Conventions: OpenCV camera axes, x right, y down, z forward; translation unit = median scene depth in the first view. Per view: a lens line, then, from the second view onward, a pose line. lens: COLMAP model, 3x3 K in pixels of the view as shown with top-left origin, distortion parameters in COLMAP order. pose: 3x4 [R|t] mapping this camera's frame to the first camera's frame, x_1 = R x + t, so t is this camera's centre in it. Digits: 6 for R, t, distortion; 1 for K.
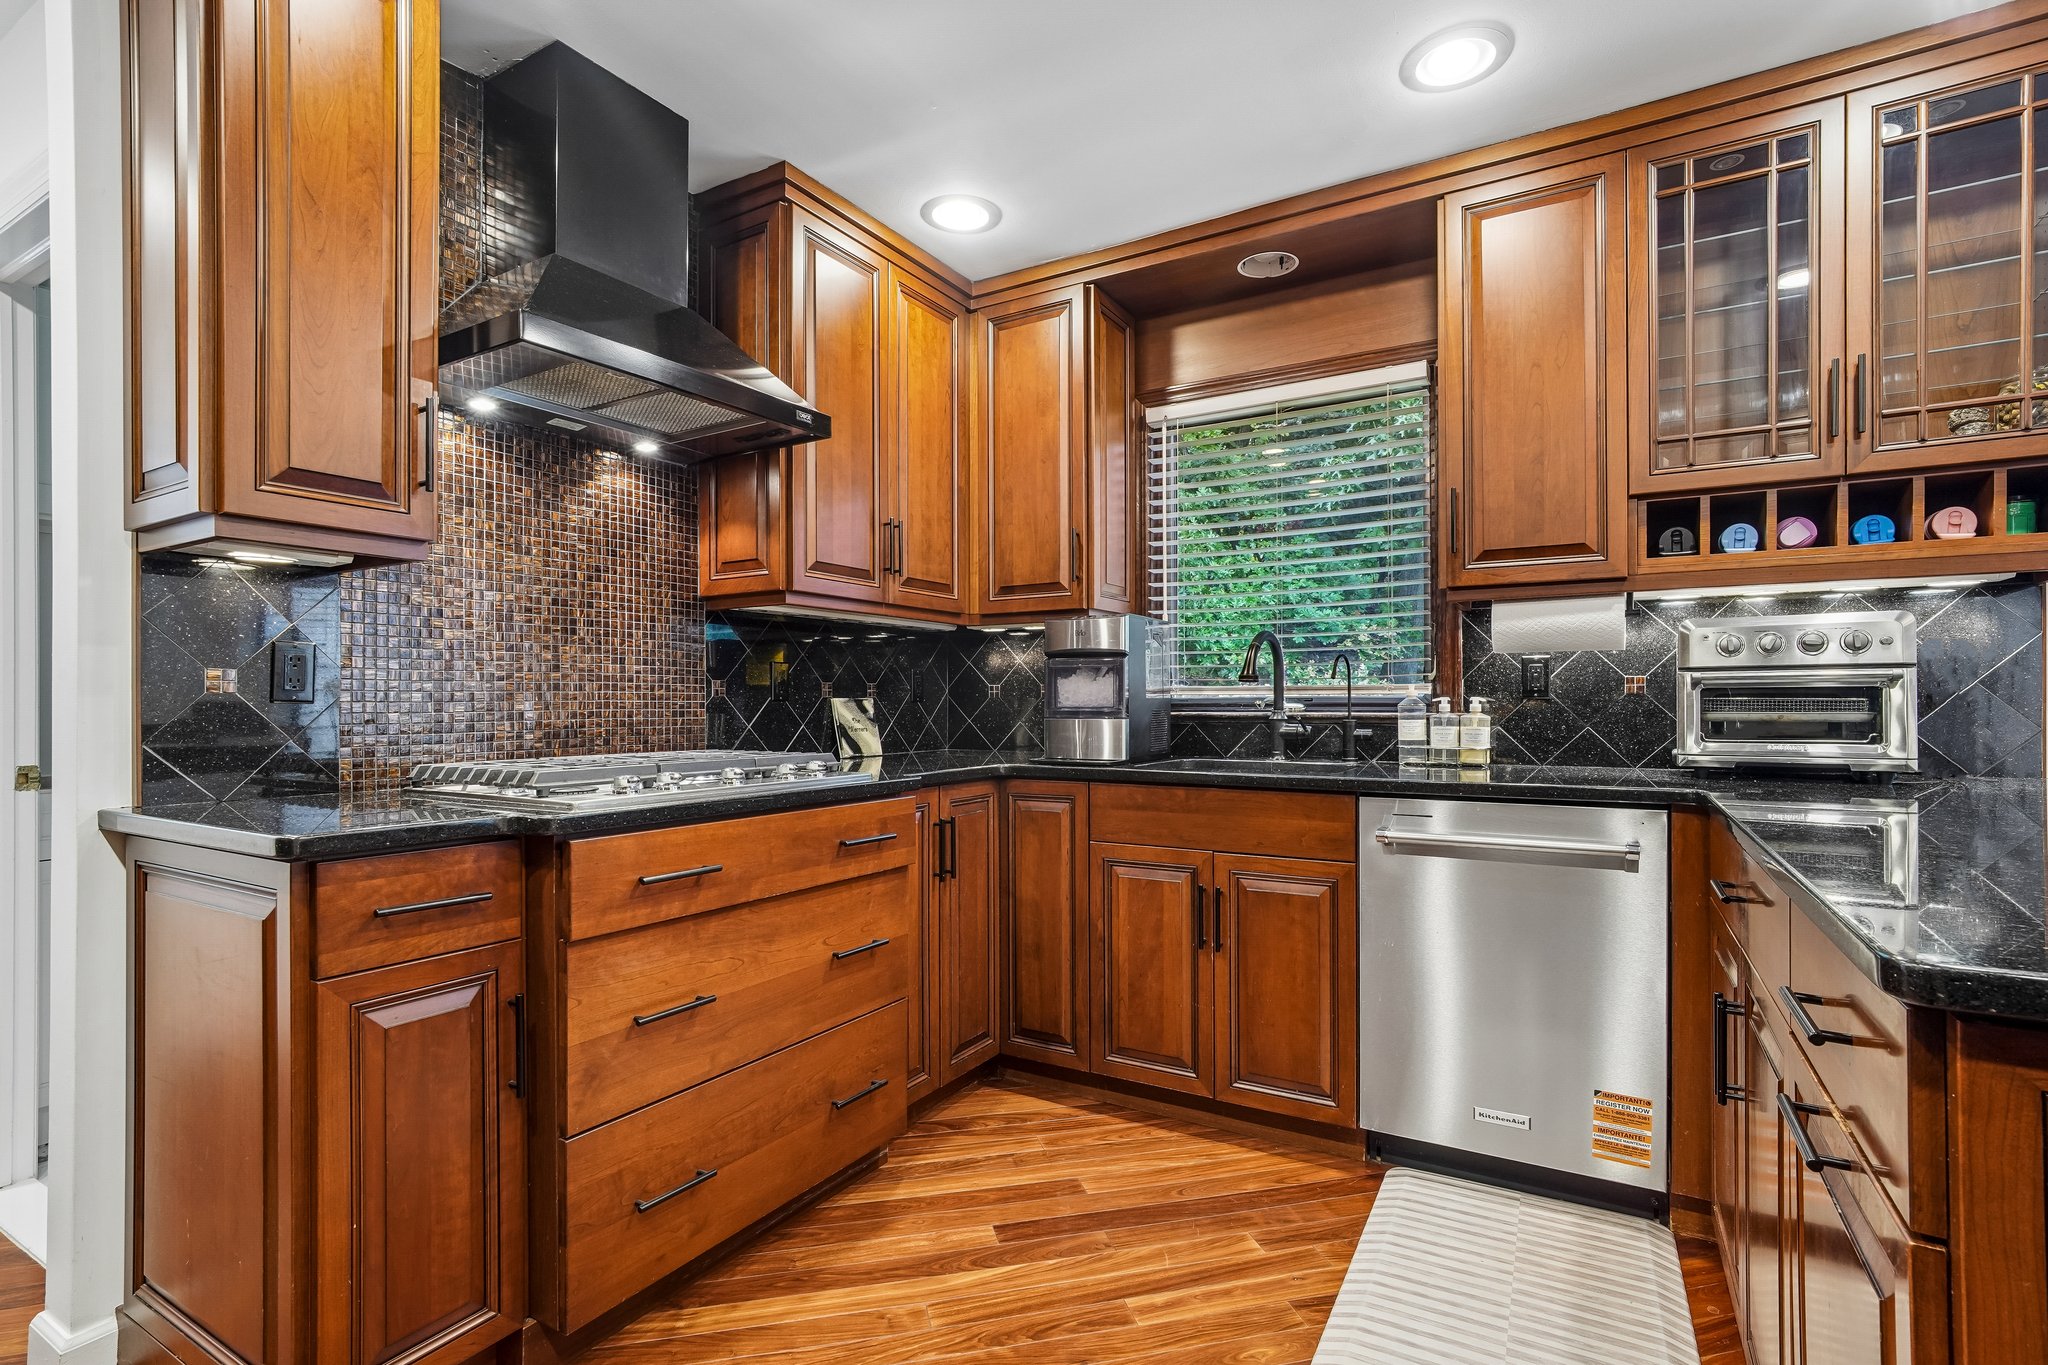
lens RADIAL K [[967.1, 0, 1034.0], [0, 967.1, 696.8], [0, 0, 1]] dist [-0.011813, 0.007981]
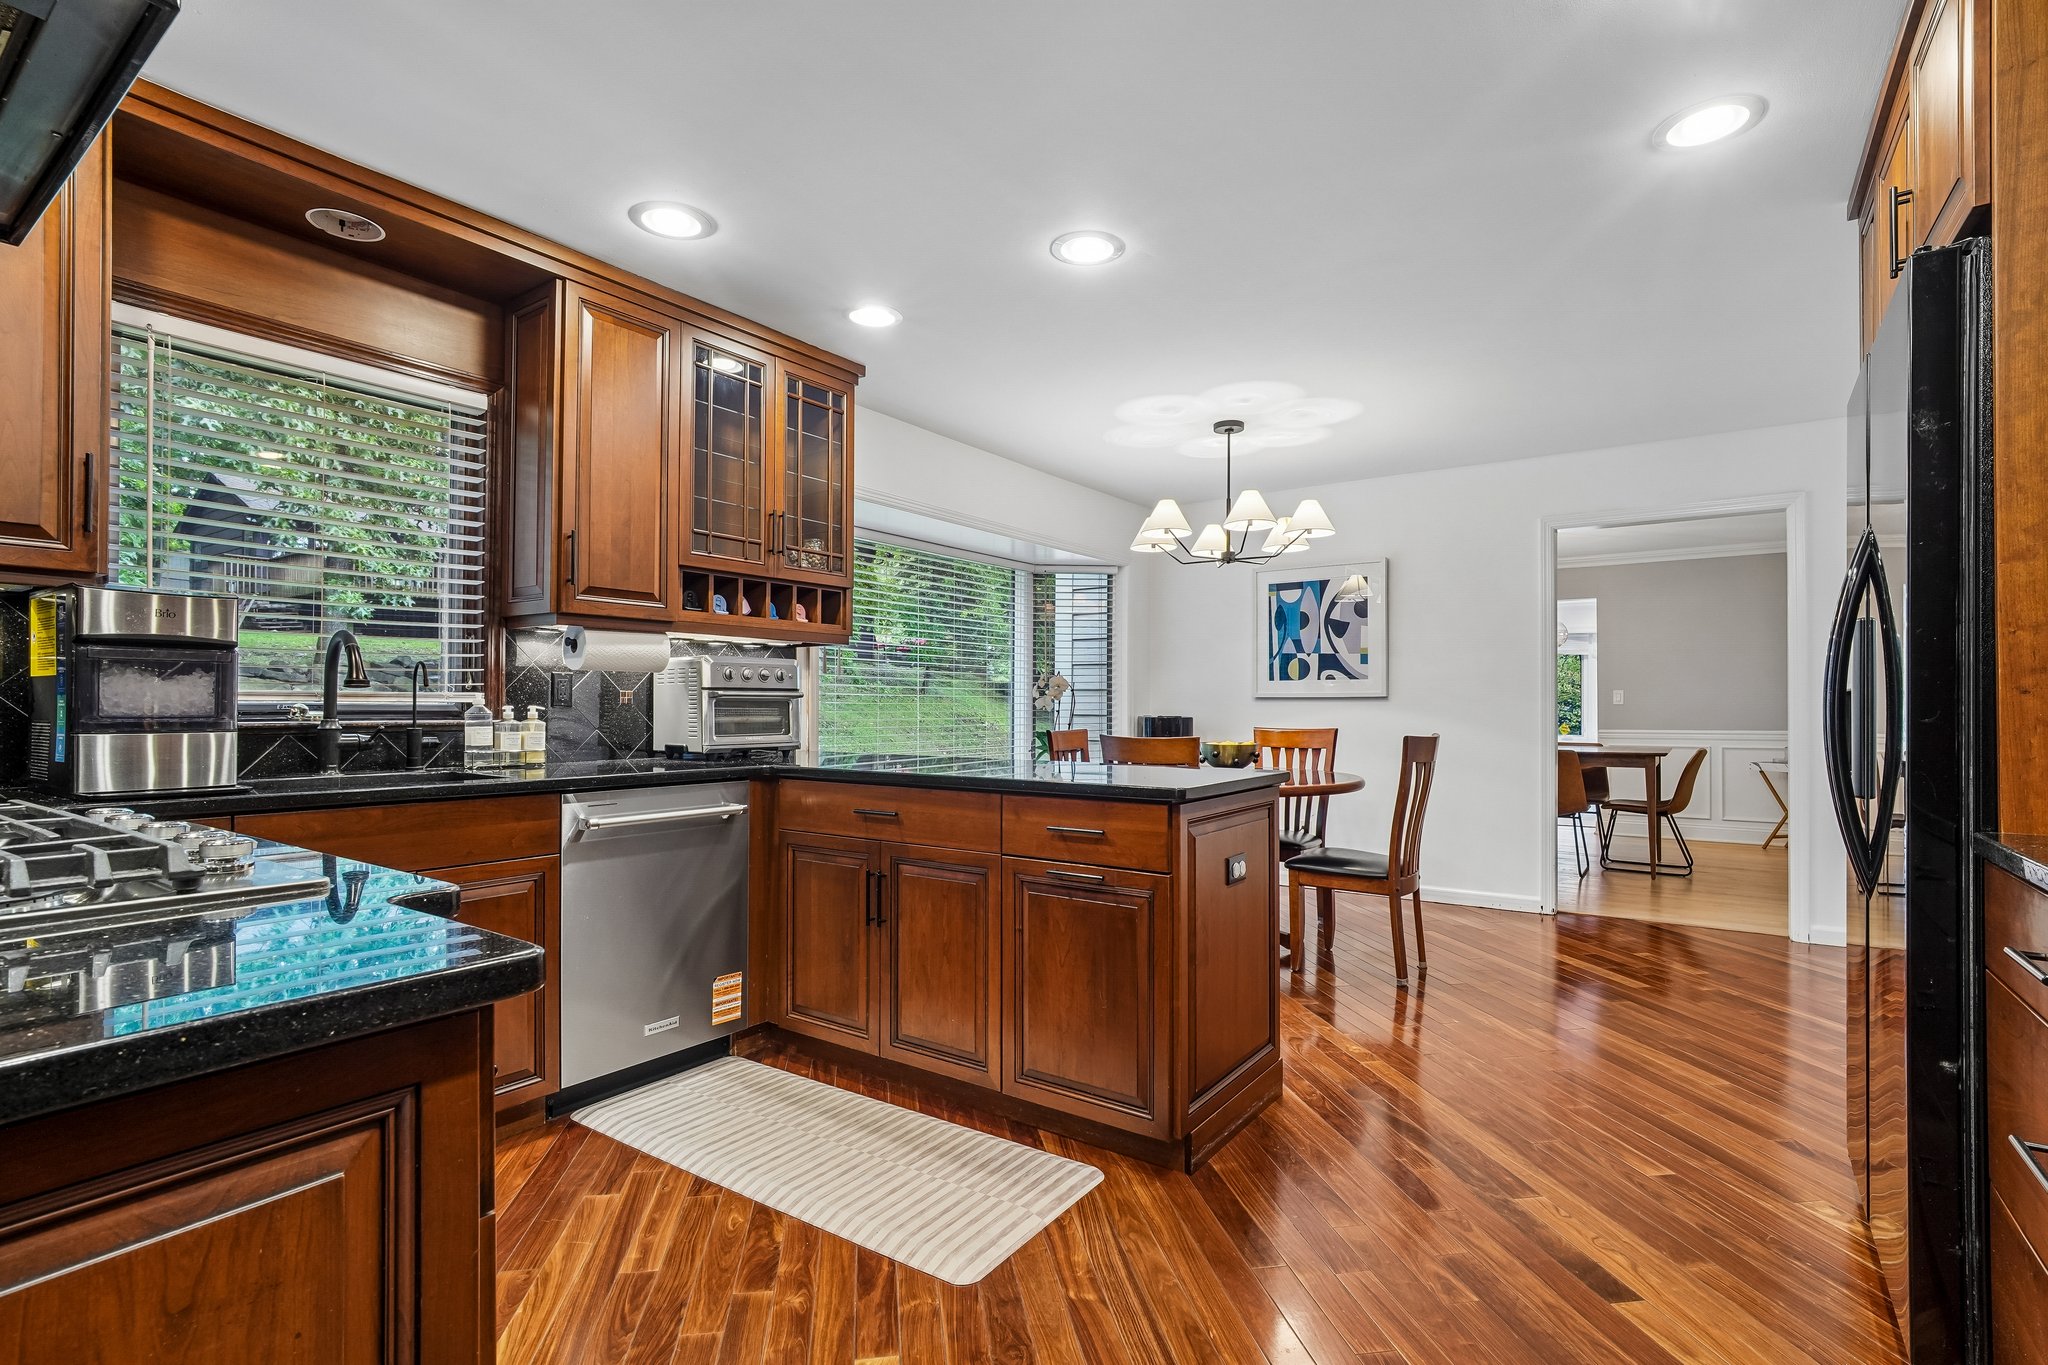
lens RADIAL K [[967.1, 0, 1021.1], [0, 967.1, 685.8], [0, 0, 1]] dist [-0.011813, 0.007981]
pose [[0.092359, 0.025297, 0.995404, -0.744040], [-0.009453, 0.999654, -0.024528, -0.000748], [-0.995681, -0.007145, 0.092567, 0.366816]]
